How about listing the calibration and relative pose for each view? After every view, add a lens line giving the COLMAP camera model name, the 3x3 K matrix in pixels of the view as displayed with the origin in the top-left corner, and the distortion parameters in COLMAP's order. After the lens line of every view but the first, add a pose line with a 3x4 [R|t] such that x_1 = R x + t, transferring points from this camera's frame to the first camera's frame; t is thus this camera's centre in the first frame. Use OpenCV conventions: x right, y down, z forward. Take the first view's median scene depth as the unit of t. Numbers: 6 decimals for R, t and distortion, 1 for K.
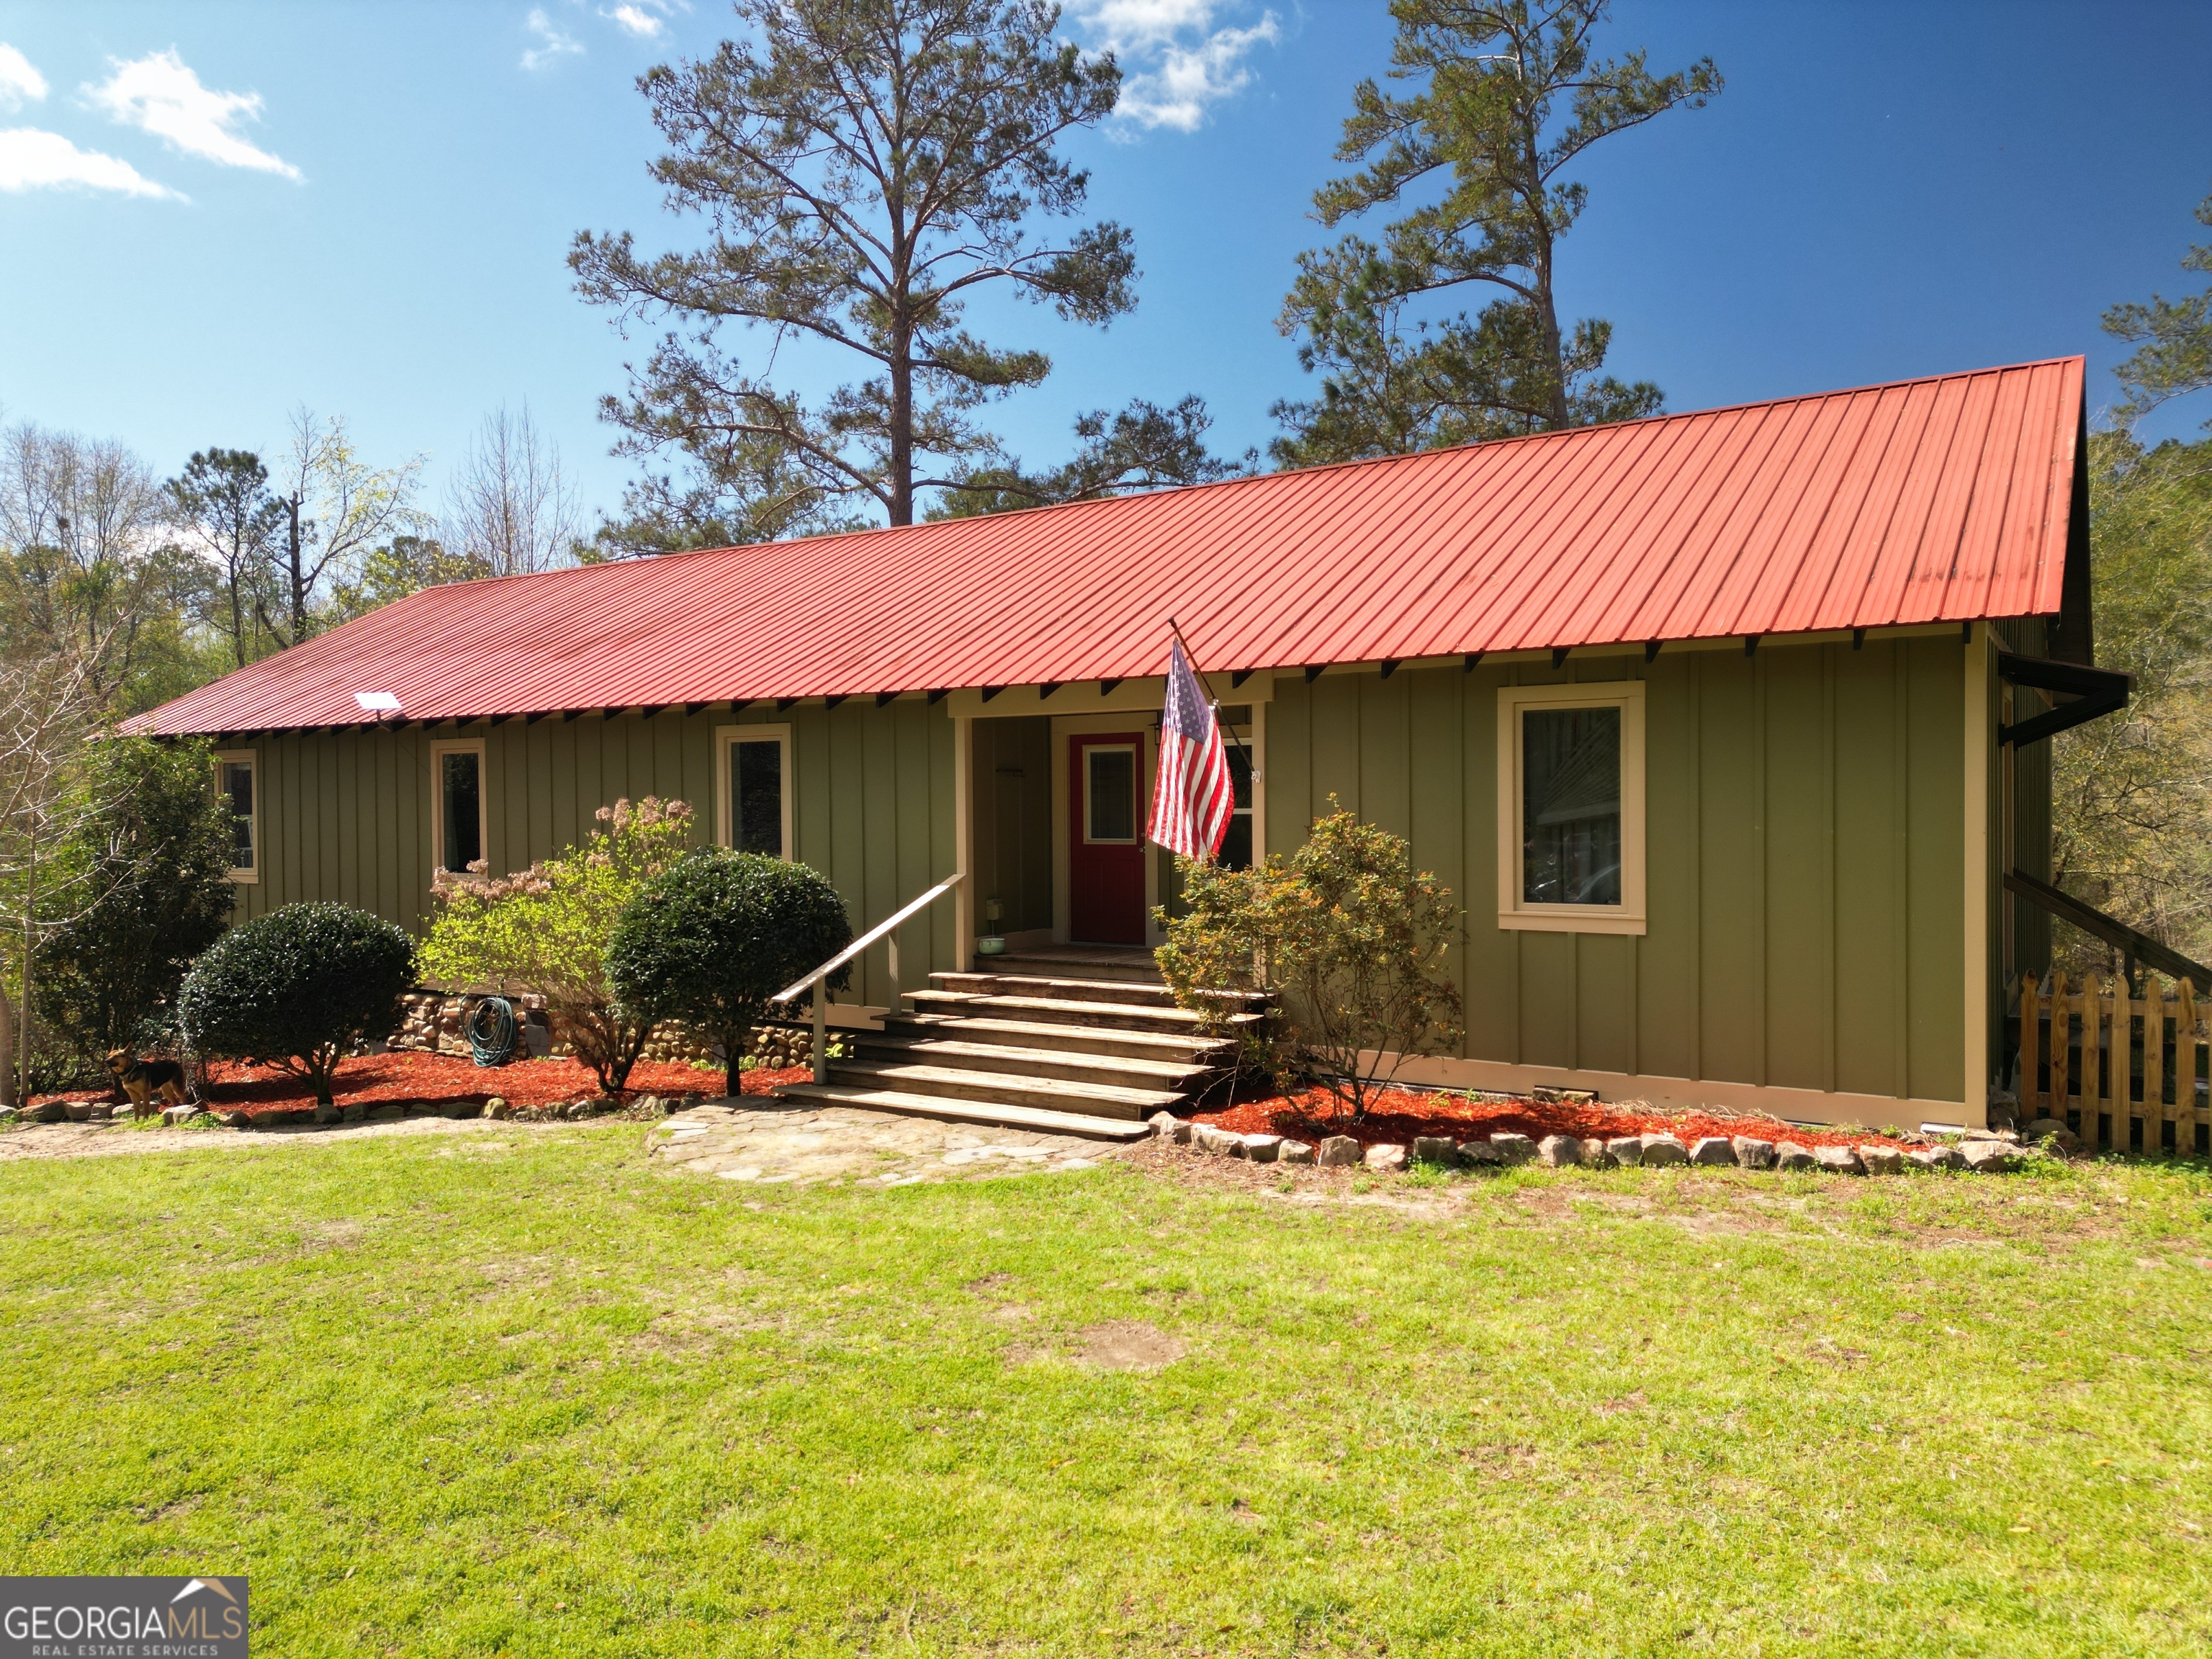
lens RADIAL K [[1593.2, 0, 1106.0], [0, 1593.2, 829.5], [0, 0, 1]] dist [0.062527, -0.003108]
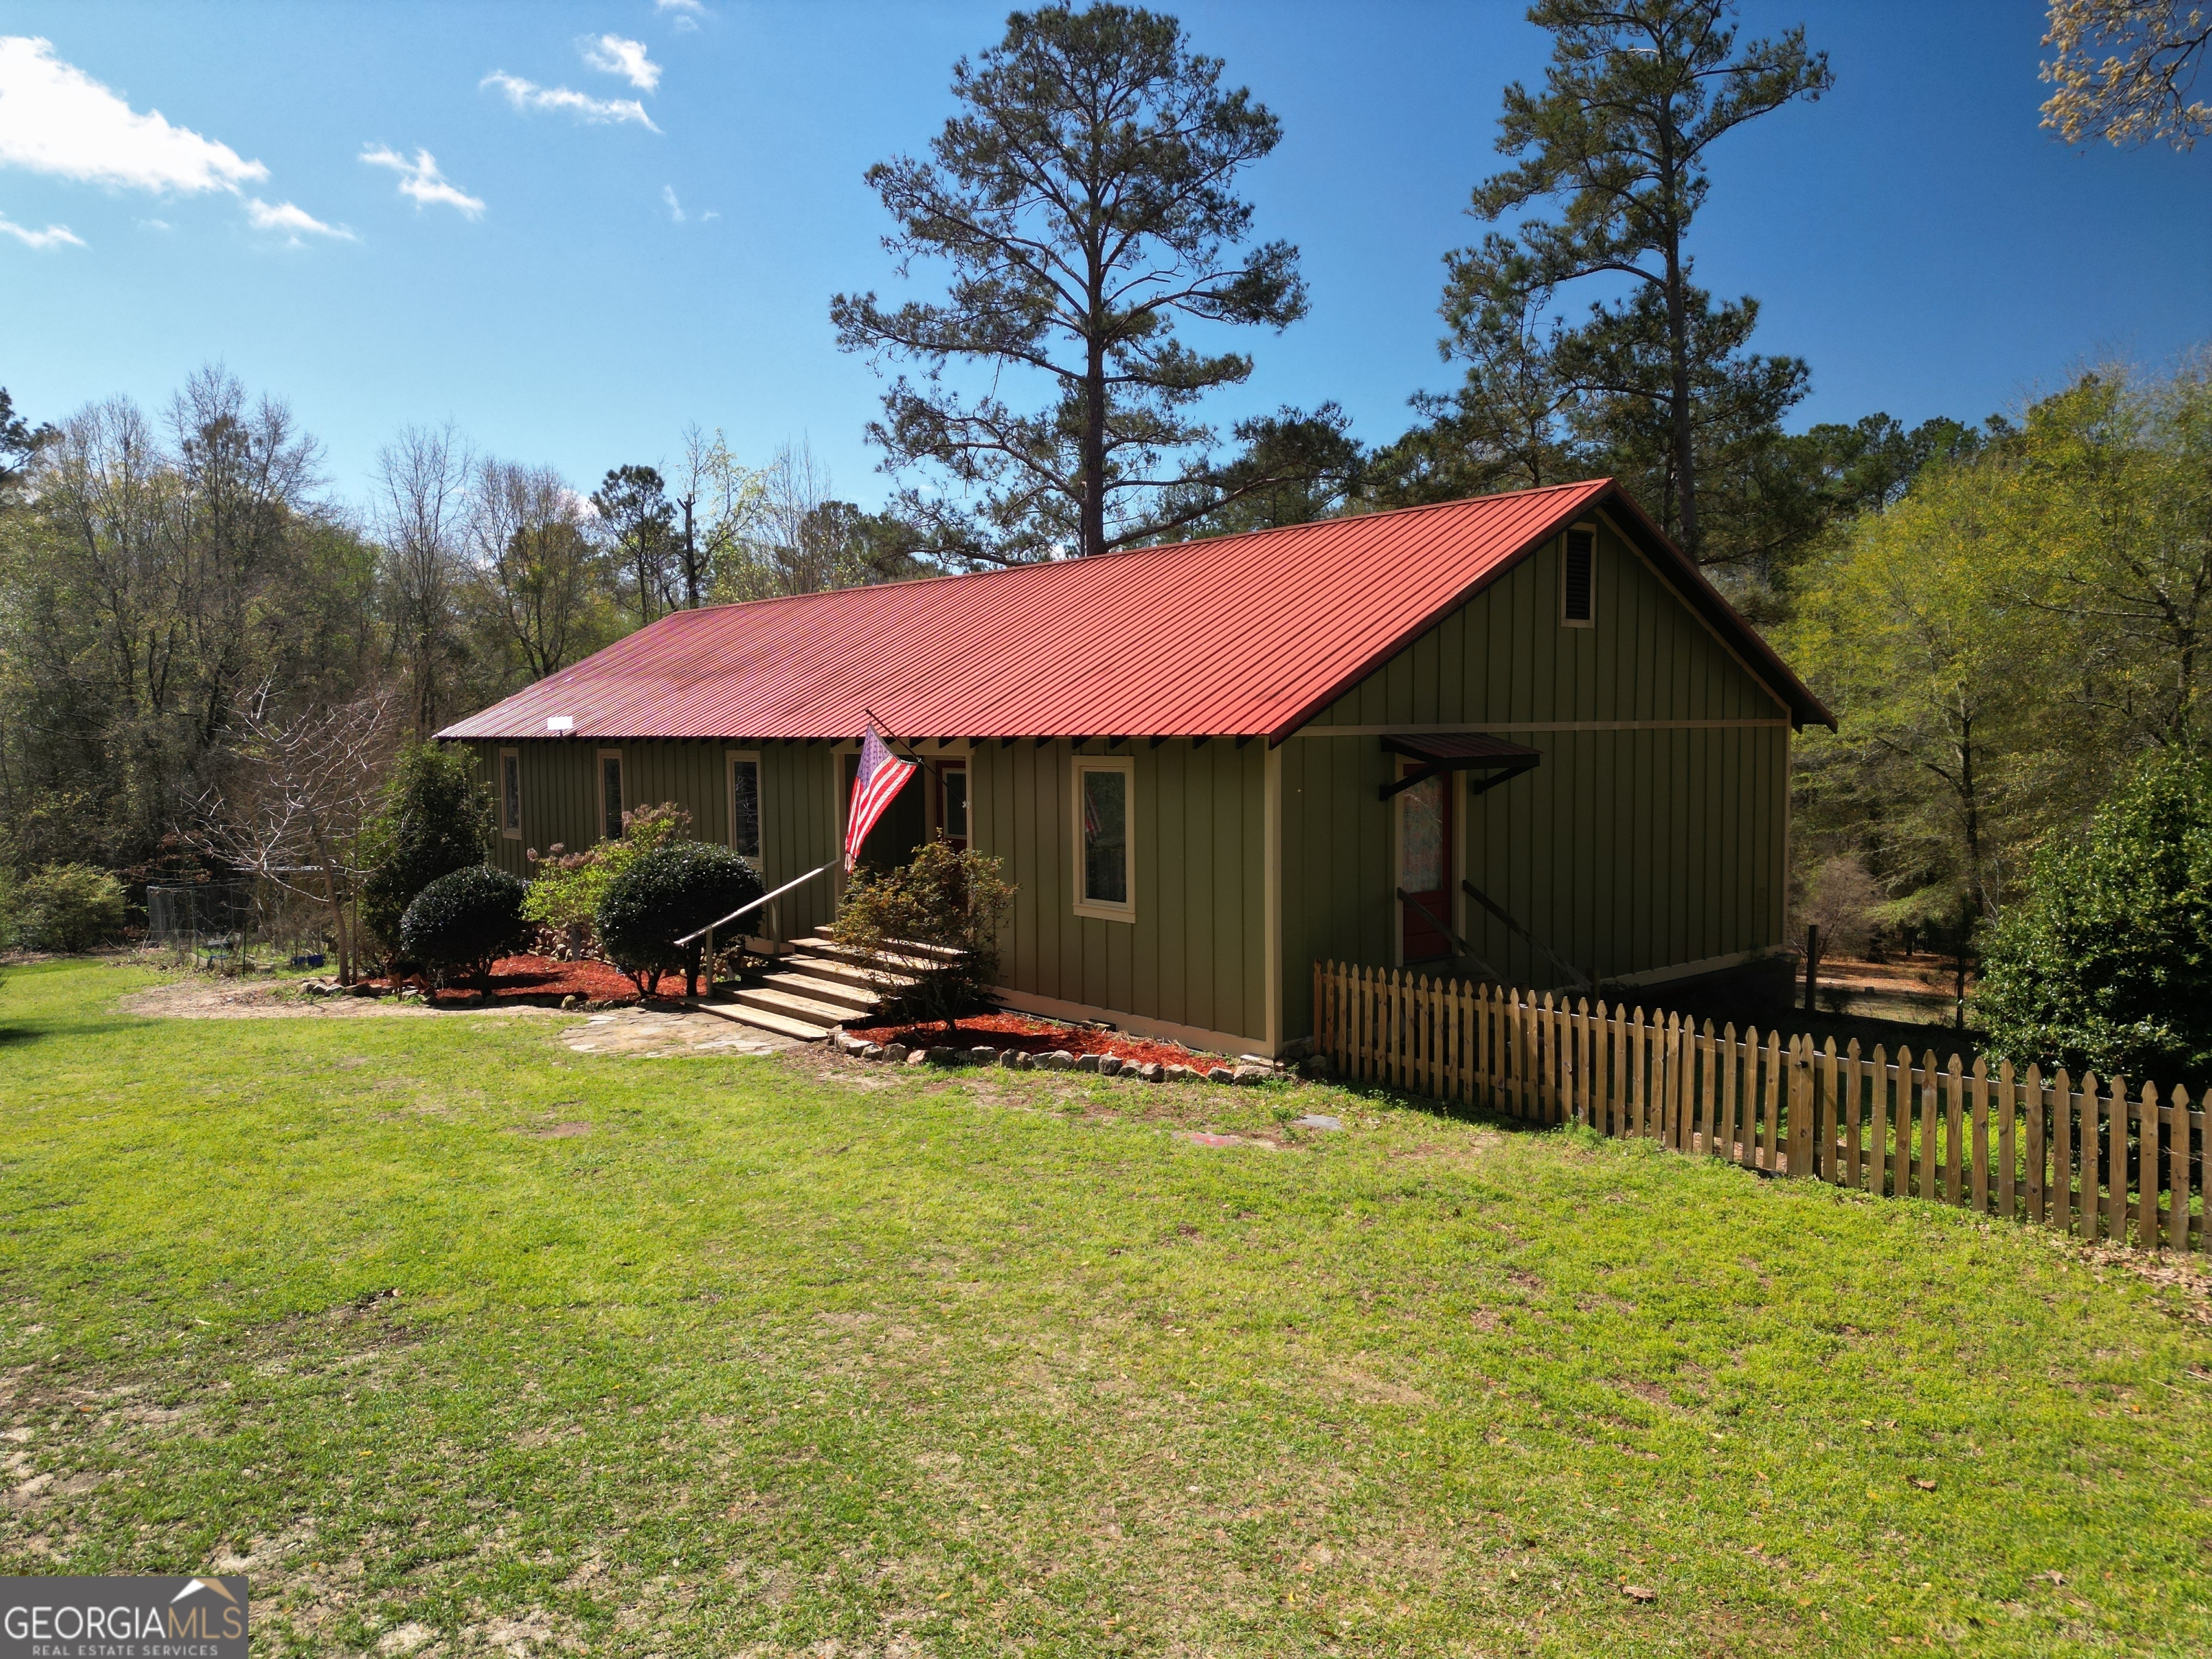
lens RADIAL K [[1679.4, 0, 1106.0], [0, 1679.4, 829.5], [0, 0, 1]] dist [0.089139, -0.001786]
pose [[0.952008, 0.020055, -0.305417, 0.262641], [-0.004292, 0.998628, 0.052196, -0.035175], [0.306044, -0.048380, 0.950787, -0.168738]]
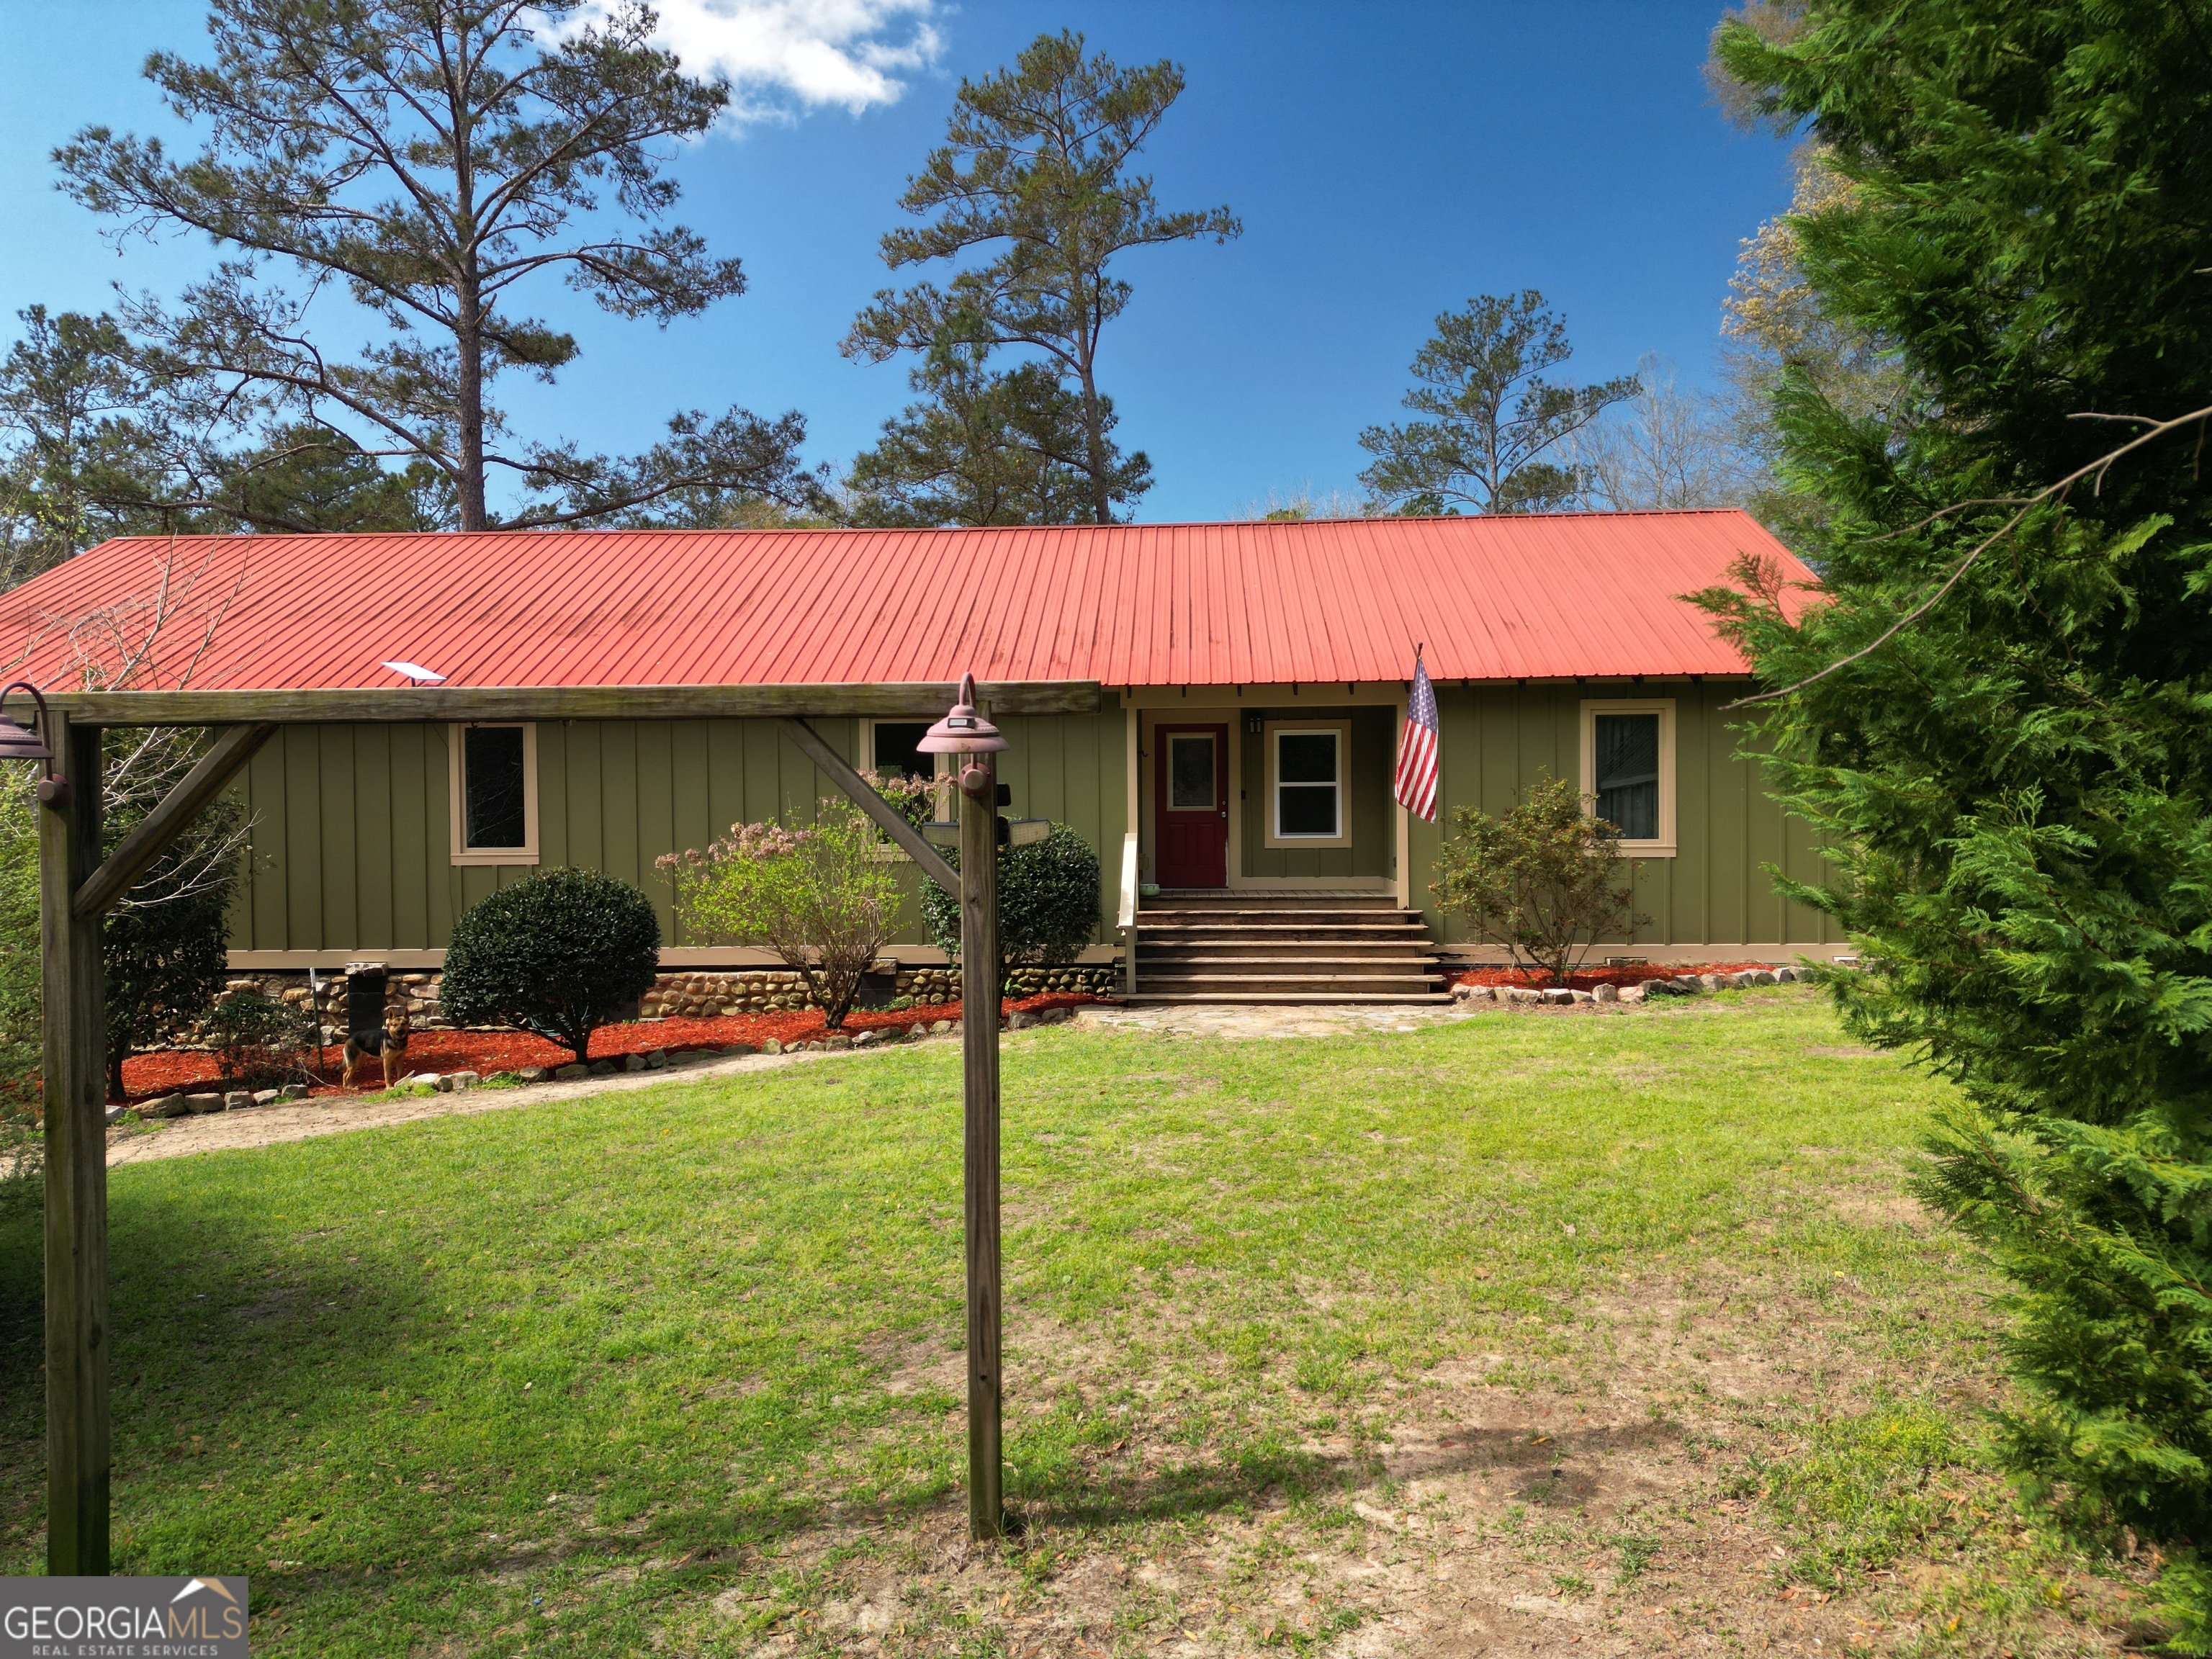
lens RADIAL K [[1593.2, 0, 1106.0], [0, 1593.2, 829.5], [0, 0, 1]] dist [0.062527, -0.003108]
pose [[0.865315, -0.011966, 0.501085, -0.295787], [0.011517, 0.999926, 0.003990, 0.007885], [-0.501096, 0.002318, 0.865389, -0.032207]]
